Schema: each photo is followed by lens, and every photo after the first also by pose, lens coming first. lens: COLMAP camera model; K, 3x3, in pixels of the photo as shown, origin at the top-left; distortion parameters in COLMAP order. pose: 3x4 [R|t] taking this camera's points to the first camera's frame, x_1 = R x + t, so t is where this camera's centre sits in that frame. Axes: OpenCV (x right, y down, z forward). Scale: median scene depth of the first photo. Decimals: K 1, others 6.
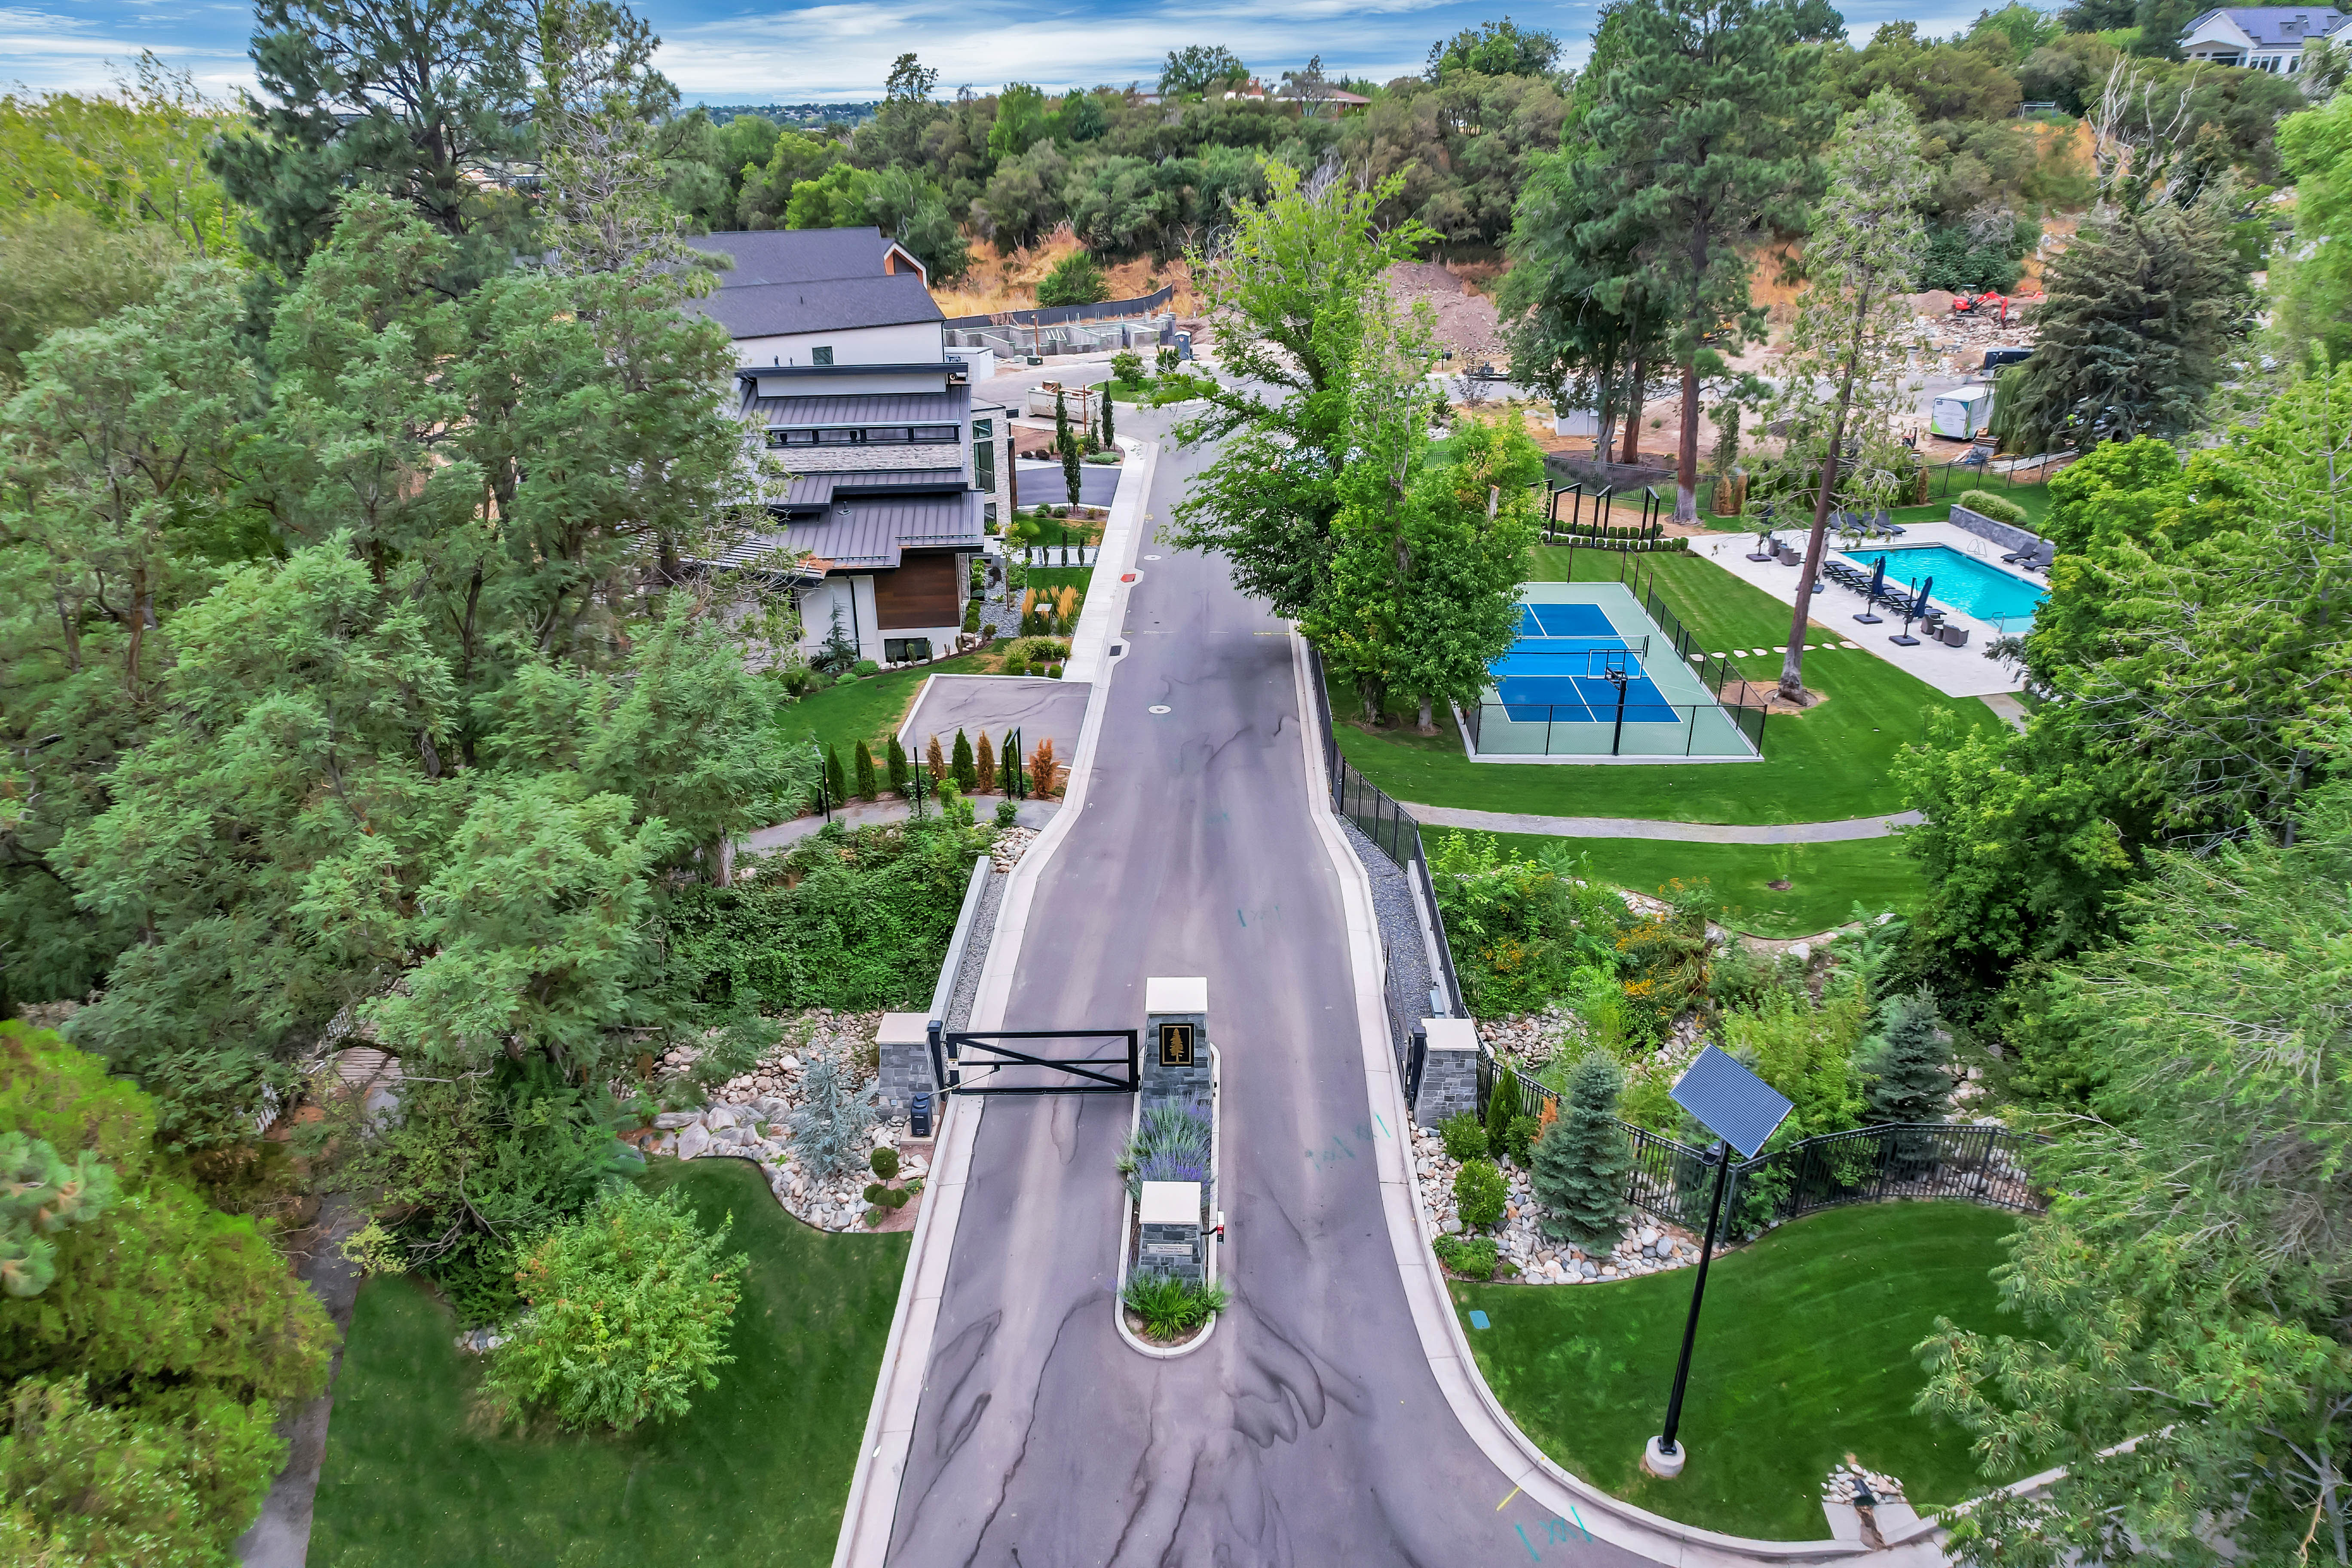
lens RADIAL K [[1499.7, 0, 1180.9], [0, 1499.7, 795.6], [0, 0, 1]] dist [-0.053824, 0.042534]
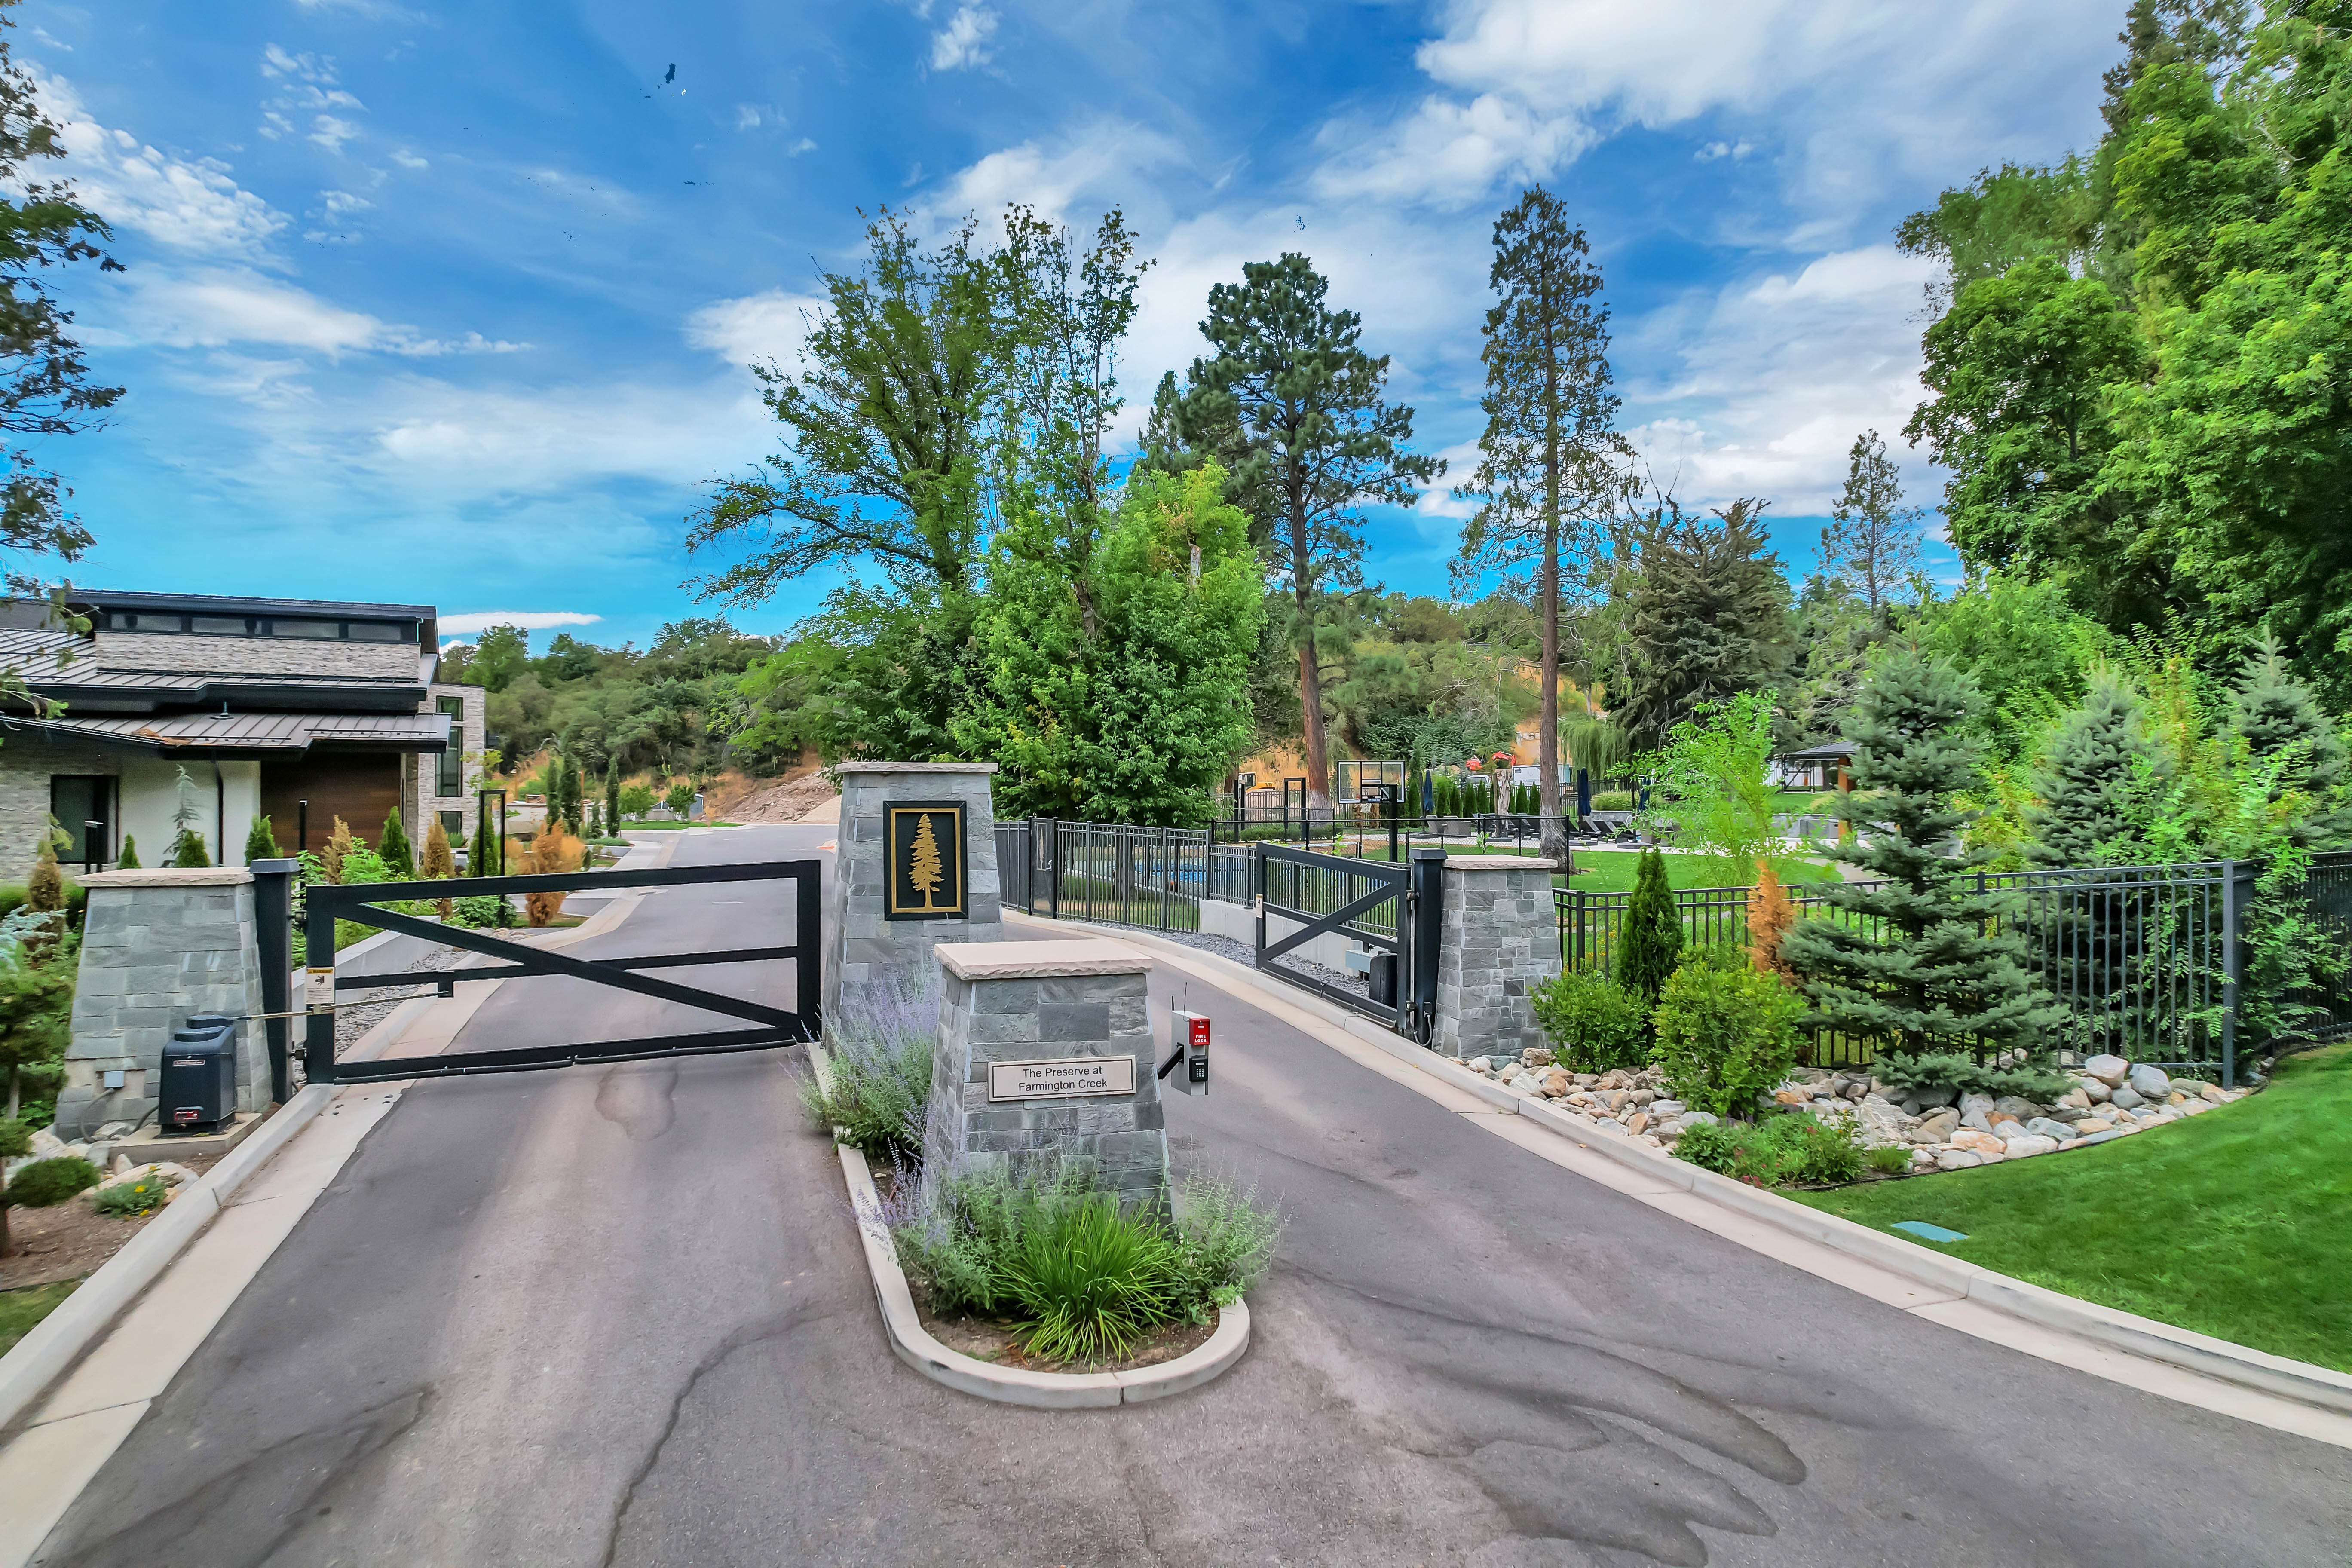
lens RADIAL K [[1508.0, 0, 1186.1], [0, 1508.0, 773.6], [0, 0, 1]] dist [-0.054228, 0.043701]
pose [[0.943566, 0.005067, 0.331145, -0.070464], [0.139387, 0.900937, -0.410955, 0.314877], [-0.300423, 0.433921, 0.849387, 0.593805]]
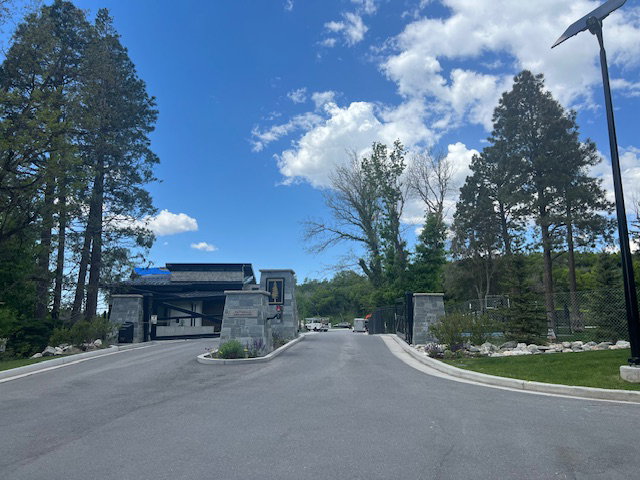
lens RADIAL K [[486.8, 0, 320.2], [0, 486.8, 240.7], [0, 0, 1]] dist [0.067950, -0.072723]
pose [[0.998916, -0.010424, -0.045376, 0.077116], [-0.017569, 0.818158, -0.574725, 0.439937], [0.043116, 0.574899, 0.817088, 0.466034]]
